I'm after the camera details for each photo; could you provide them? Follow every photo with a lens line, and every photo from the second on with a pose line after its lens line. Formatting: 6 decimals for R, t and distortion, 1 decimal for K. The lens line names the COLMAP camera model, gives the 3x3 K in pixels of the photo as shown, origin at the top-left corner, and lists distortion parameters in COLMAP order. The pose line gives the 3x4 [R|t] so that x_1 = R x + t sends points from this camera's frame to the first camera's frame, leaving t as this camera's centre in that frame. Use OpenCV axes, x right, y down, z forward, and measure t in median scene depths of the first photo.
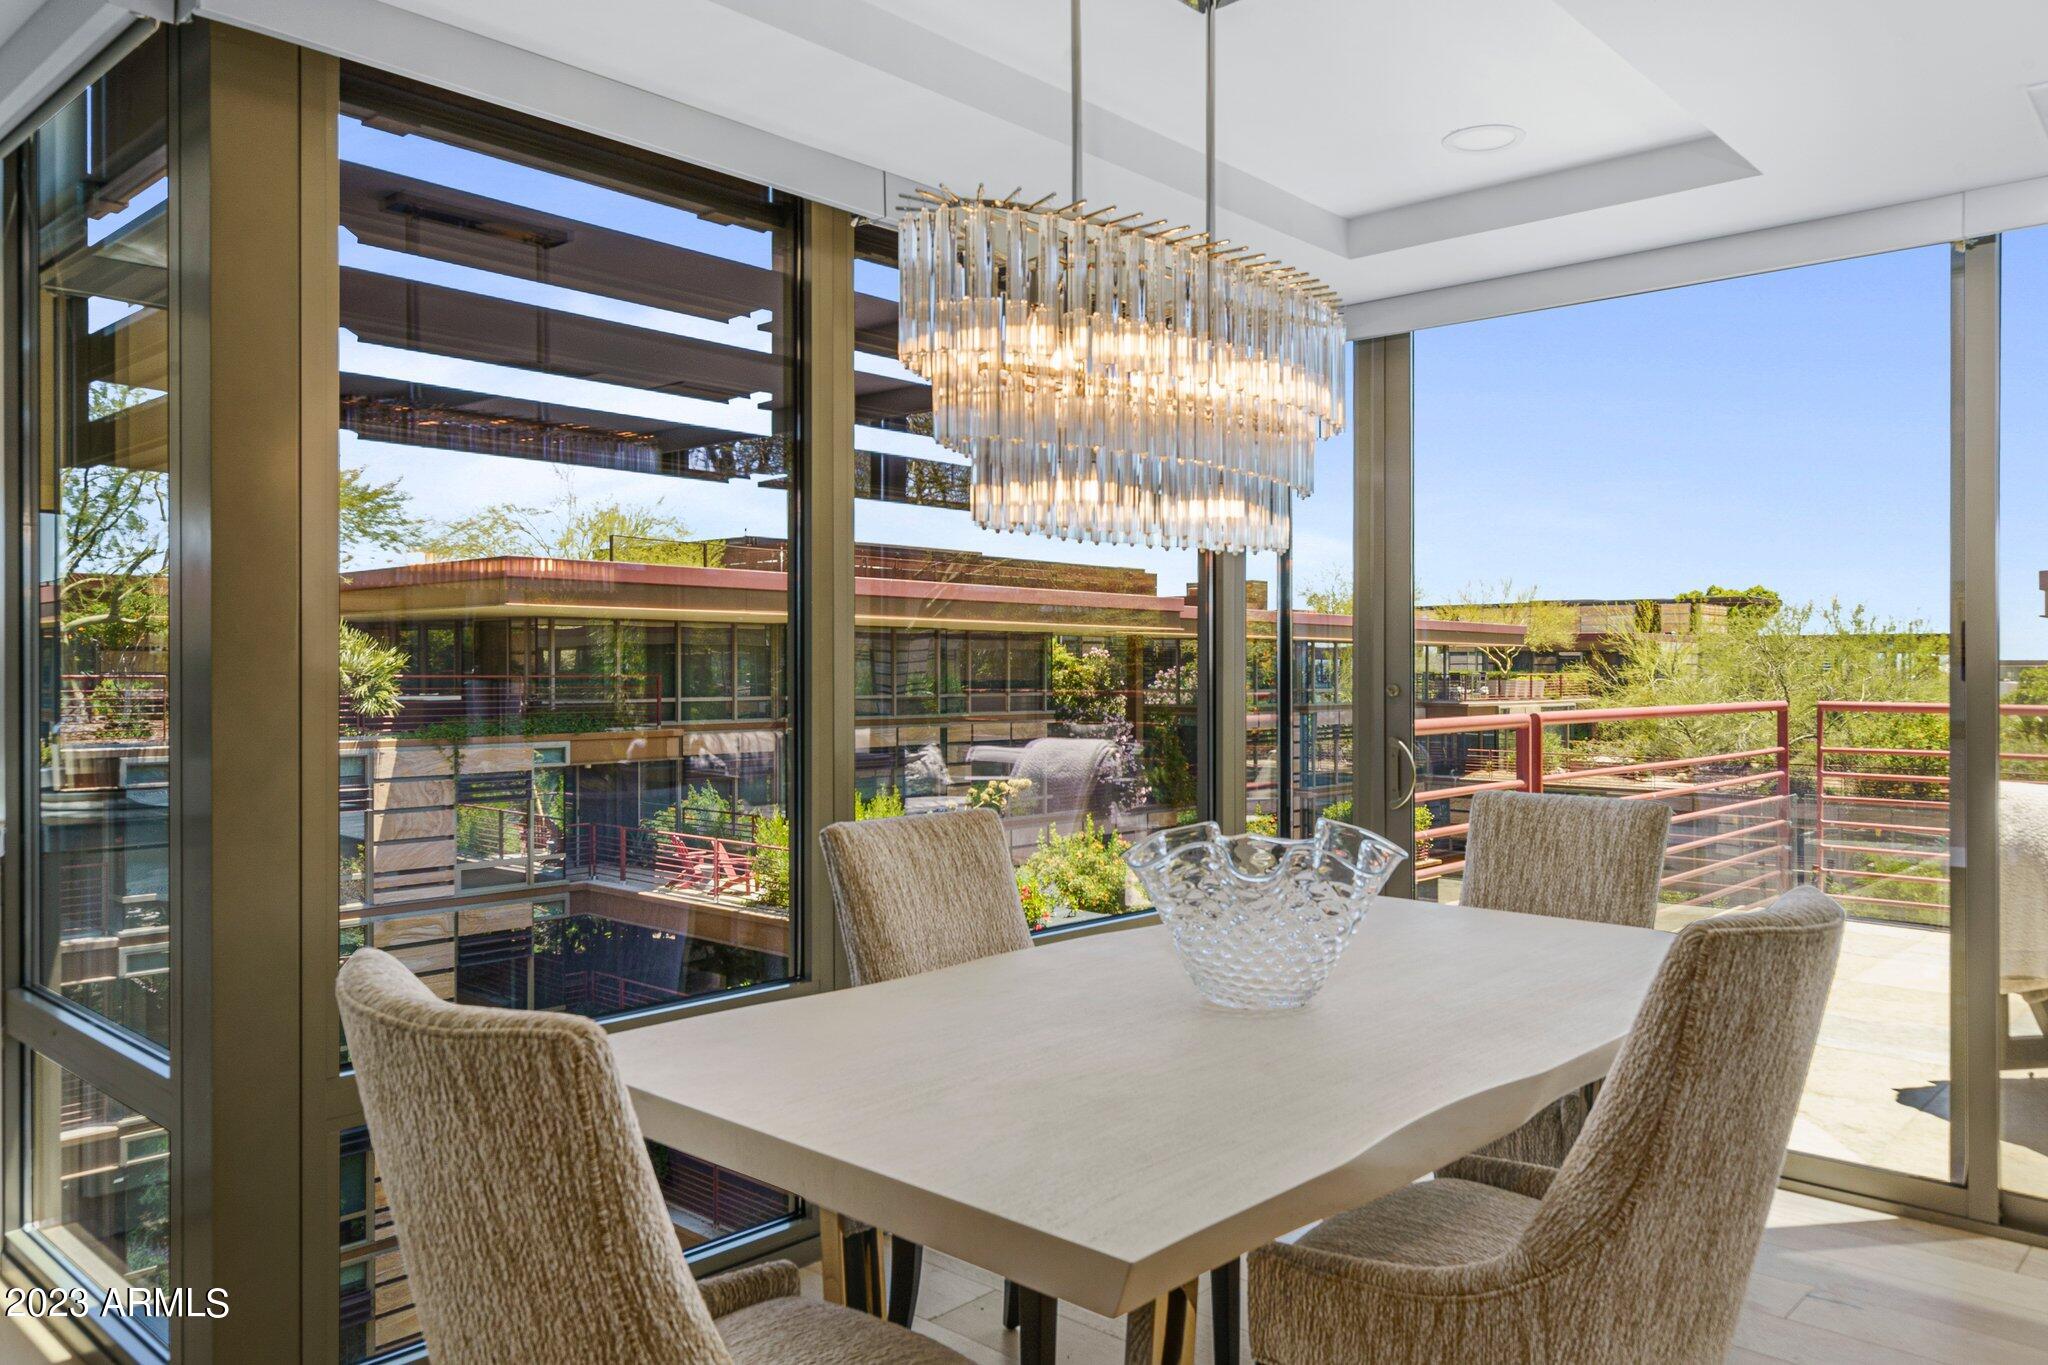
lens RADIAL K [[1455.2, 0, 921.3], [0, 1455.2, 687.8], [0, 0, 1]] dist [-0.021214, 0.005062]
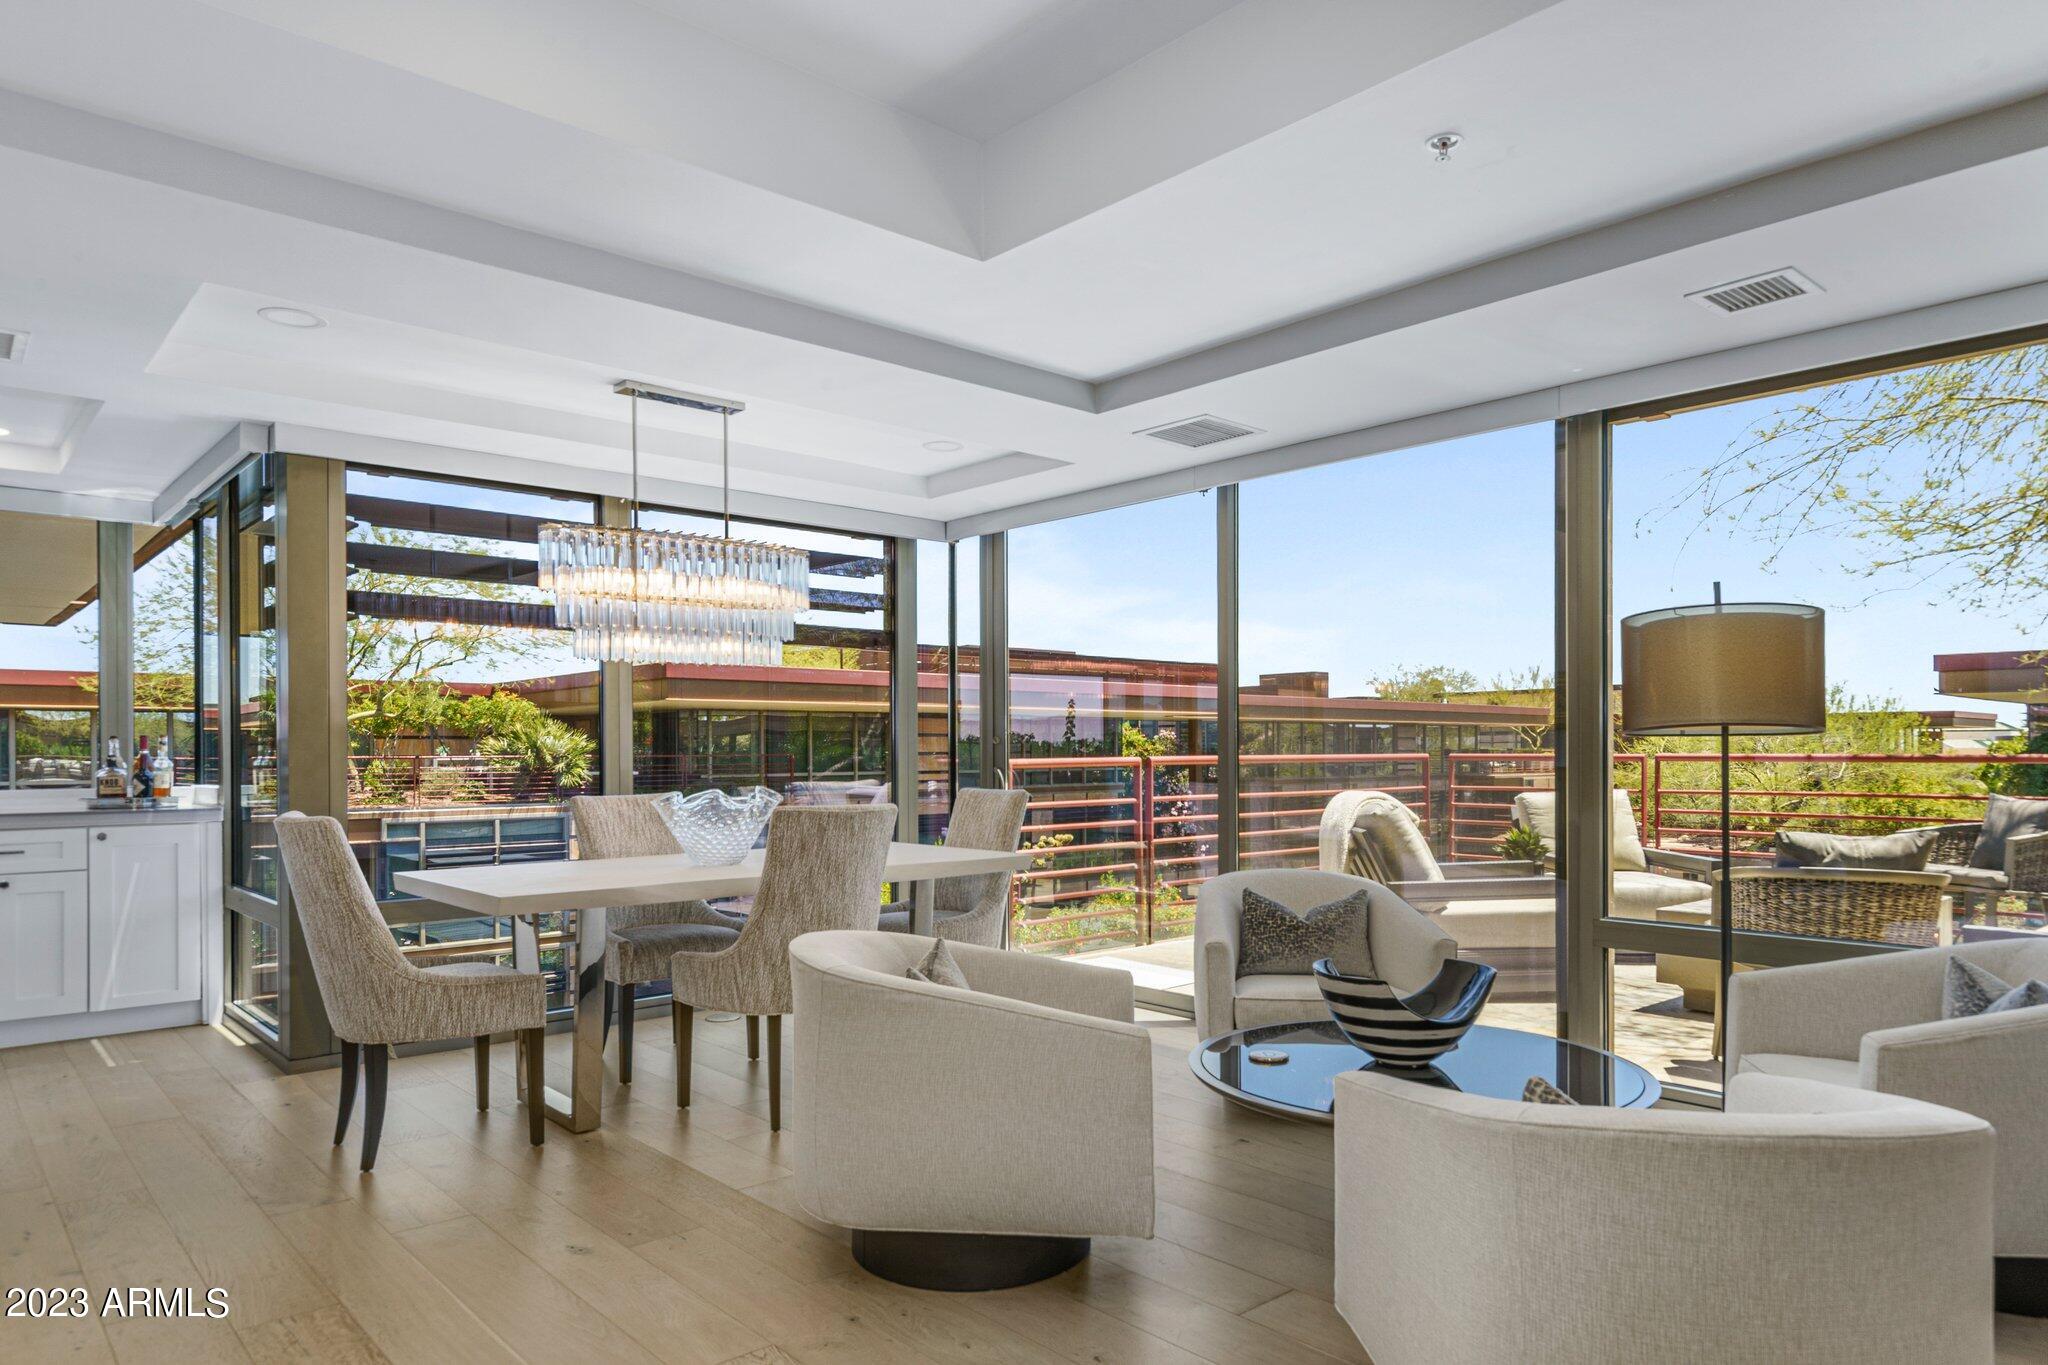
lens RADIAL K [[1357.0, 0, 1022.1], [0, 1357.0, 725.4], [0, 0, 1]] dist [-0.002577, -0.040095]
pose [[0.995284, -0.009801, -0.096506, 0.535462], [0.006167, 0.999263, -0.037891, 0.049231], [0.096806, 0.037117, 0.994611, -0.628519]]
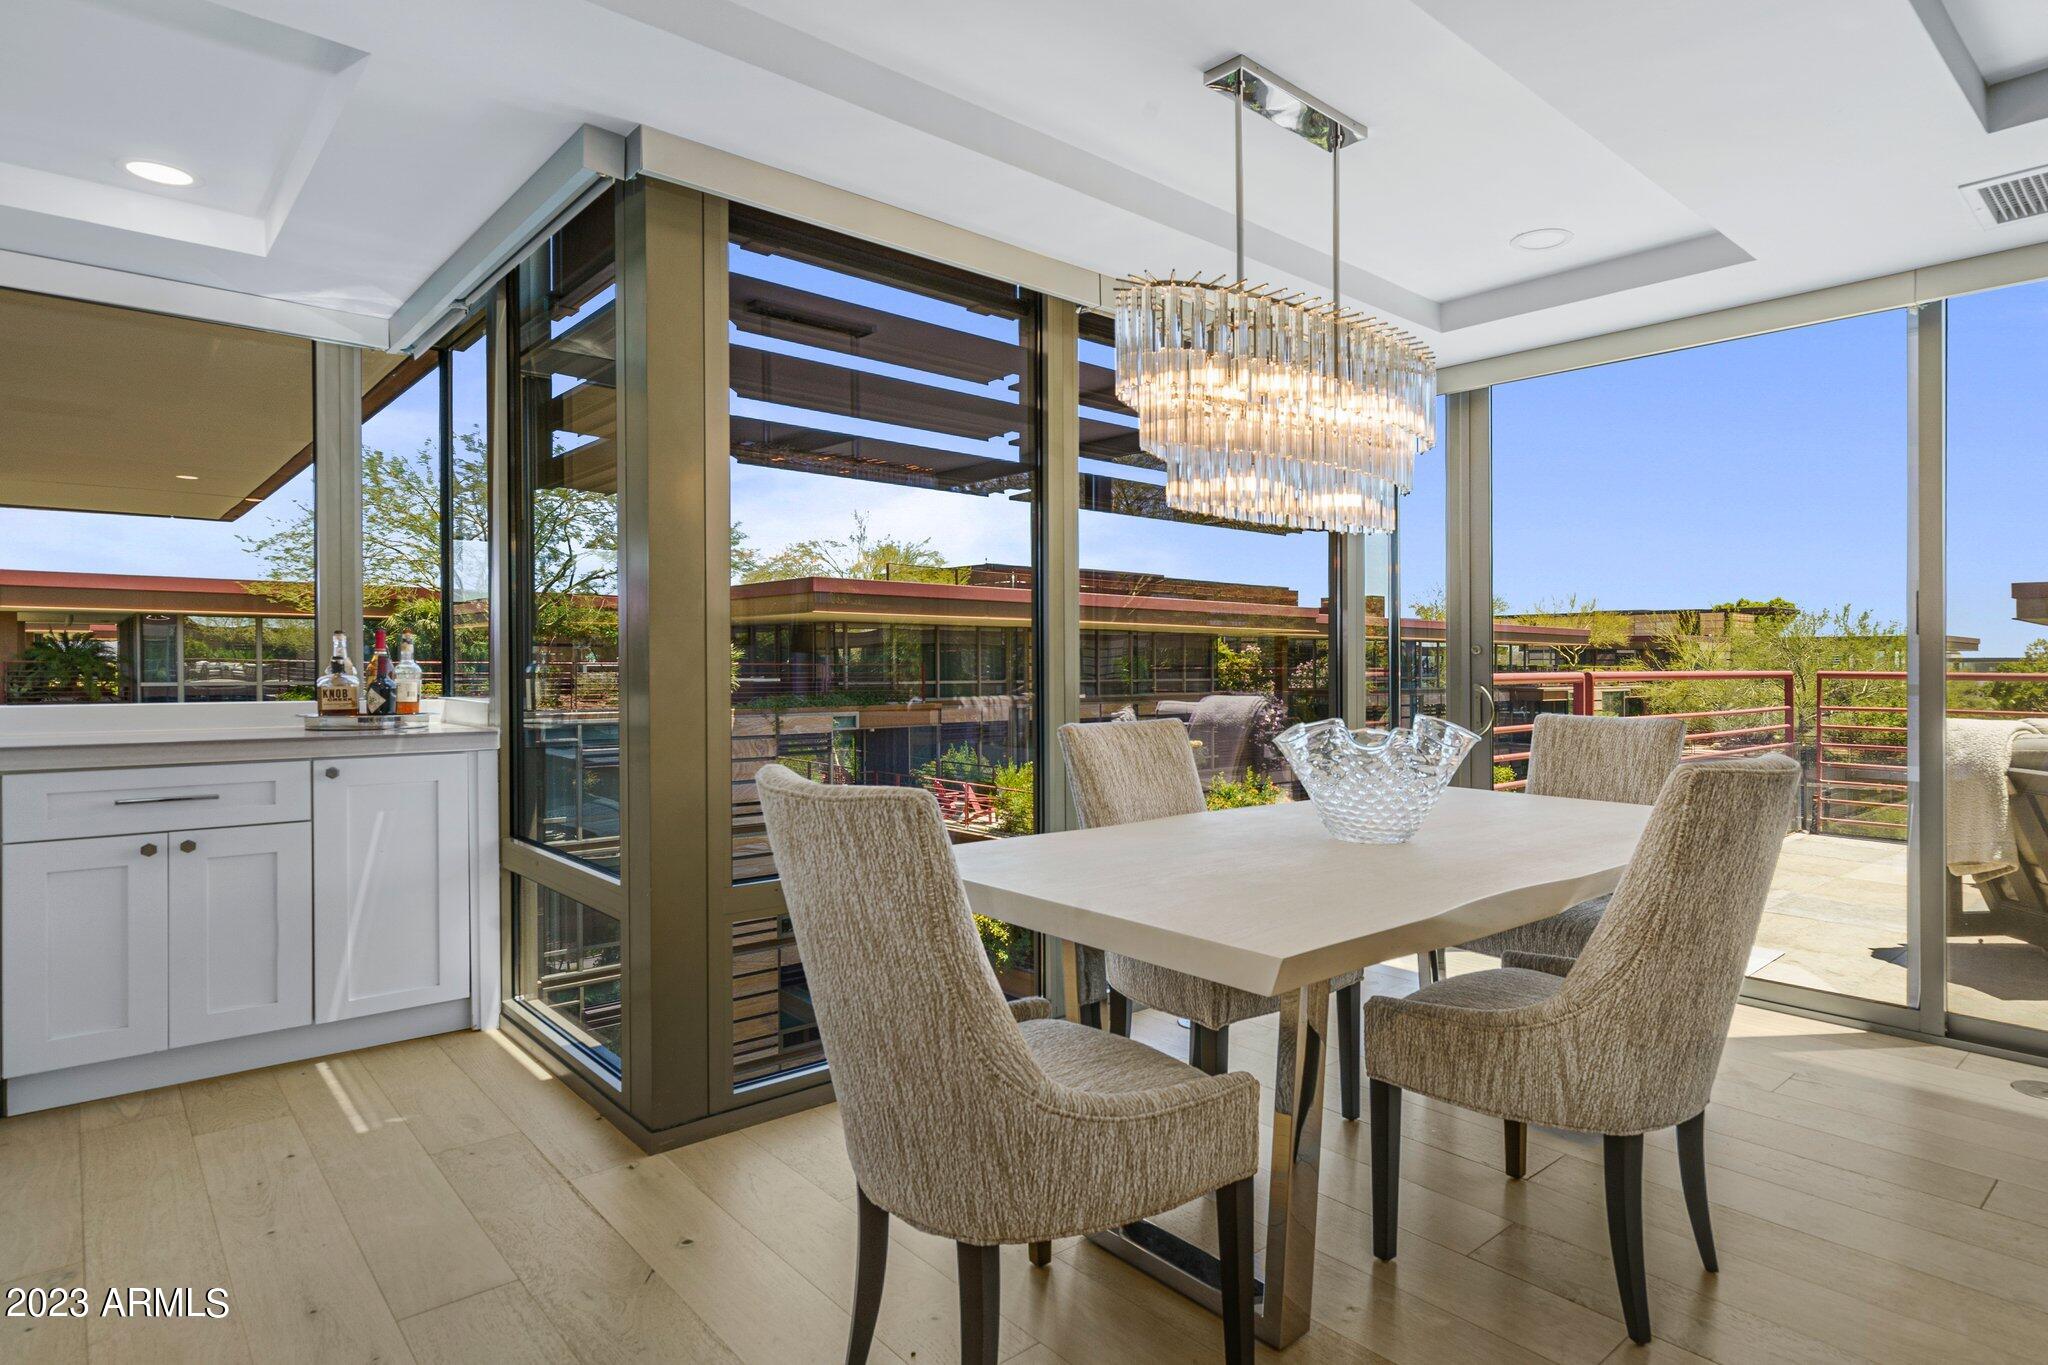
lens RADIAL K [[1102.4, 0, 1026.8], [0, 1102.4, 662.2], [0, 0, 1]] dist [-0.016342, -0.000956]
pose [[0.996713, 0.001028, -0.081004, -0.009207], [-0.002579, 0.999815, -0.019040, 0.038955], [0.080970, 0.019186, 0.996532, -0.056563]]
